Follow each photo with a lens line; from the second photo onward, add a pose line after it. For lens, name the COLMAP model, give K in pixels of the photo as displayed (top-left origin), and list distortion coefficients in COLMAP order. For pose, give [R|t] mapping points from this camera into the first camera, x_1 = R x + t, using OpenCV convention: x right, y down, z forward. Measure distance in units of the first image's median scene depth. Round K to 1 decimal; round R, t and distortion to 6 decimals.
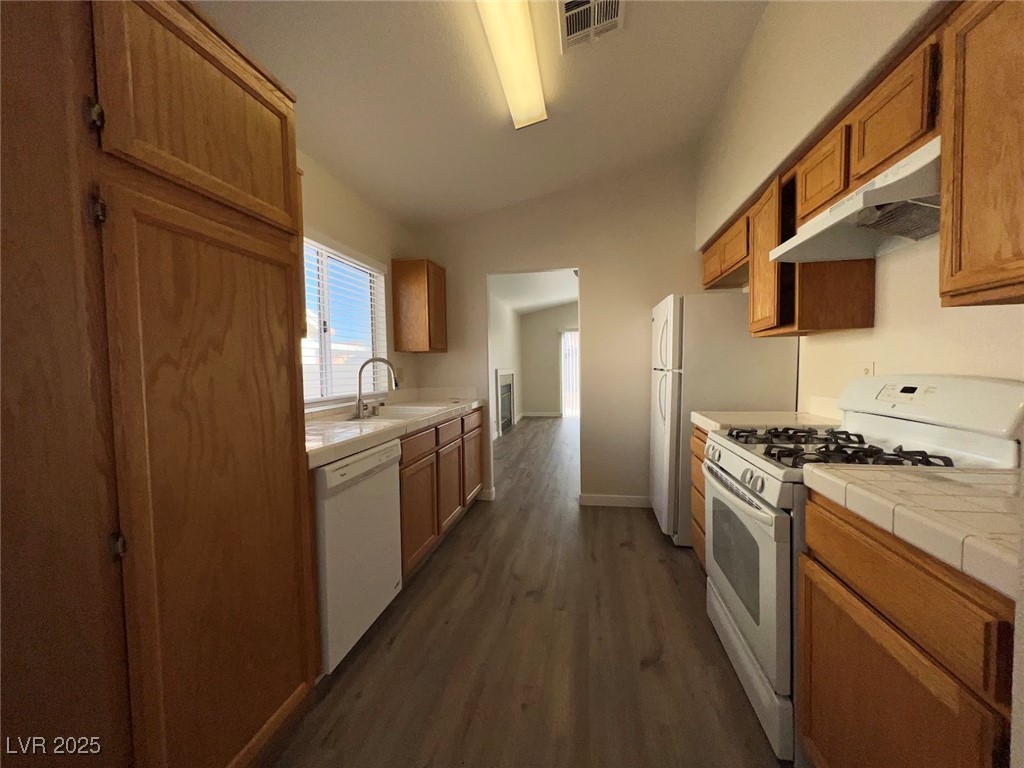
lens RADIAL K [[409.3, 0, 512.0], [0, 409.3, 384.0], [0, 0, 1]] dist [-0.000829, -0.000291]
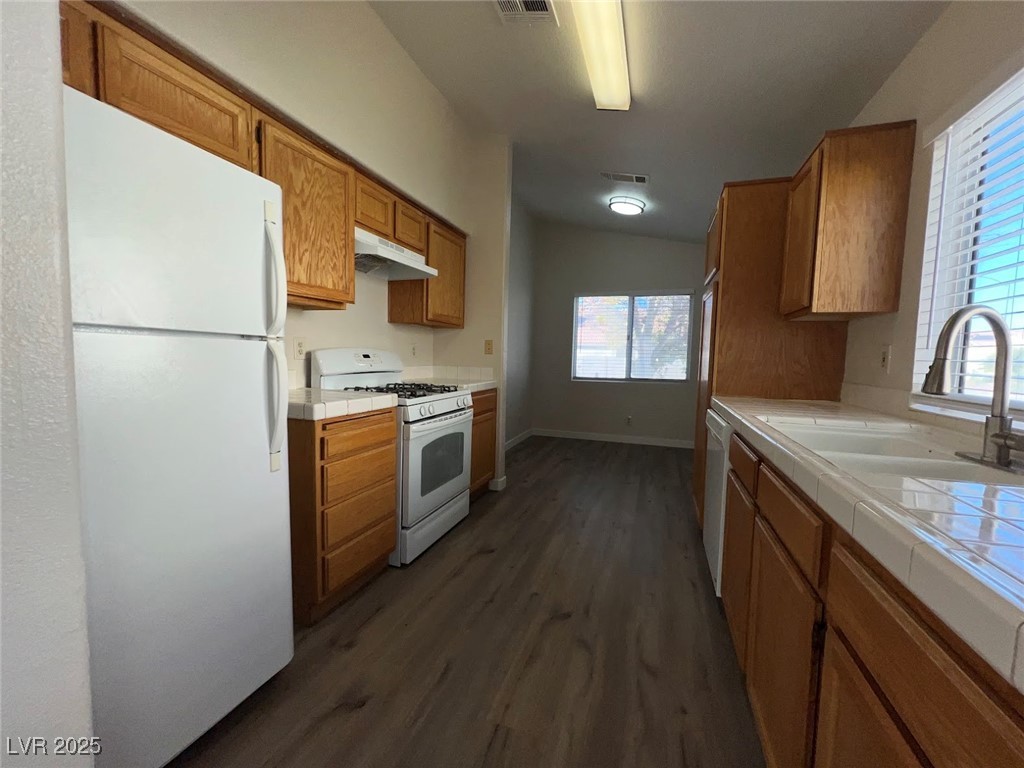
lens RADIAL K [[409.3, 0, 512.0], [0, 409.3, 384.0], [0, 0, 1]] dist [-0.000829, -0.000291]
pose [[-0.988157, -0.017877, 0.152398, 0.045695], [-0.001047, 0.993952, 0.109808, -0.053704], [-0.153440, 0.108348, -0.982200, 2.293207]]
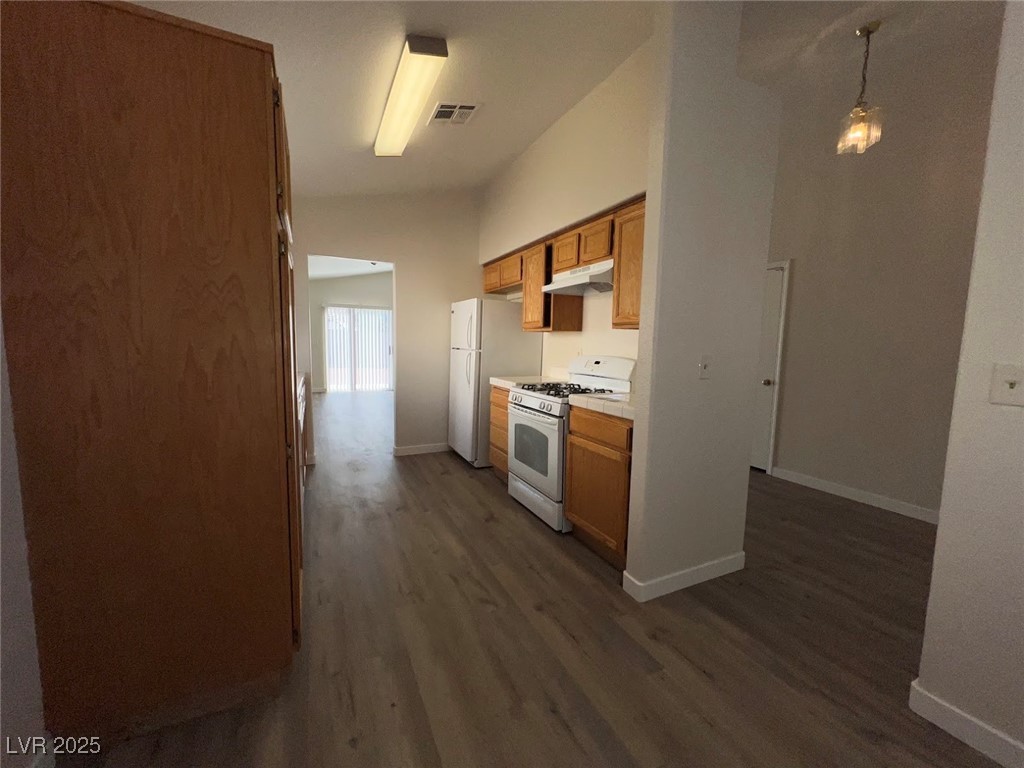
lens RADIAL K [[409.3, 0, 512.0], [0, 409.3, 384.0], [0, 0, 1]] dist [-0.000829, -0.000291]
pose [[0.804657, -0.026839, 0.593133, -0.594285], [-0.007381, 0.998448, 0.055192, 0.009619], [-0.593694, -0.048789, 0.803211, -0.420149]]
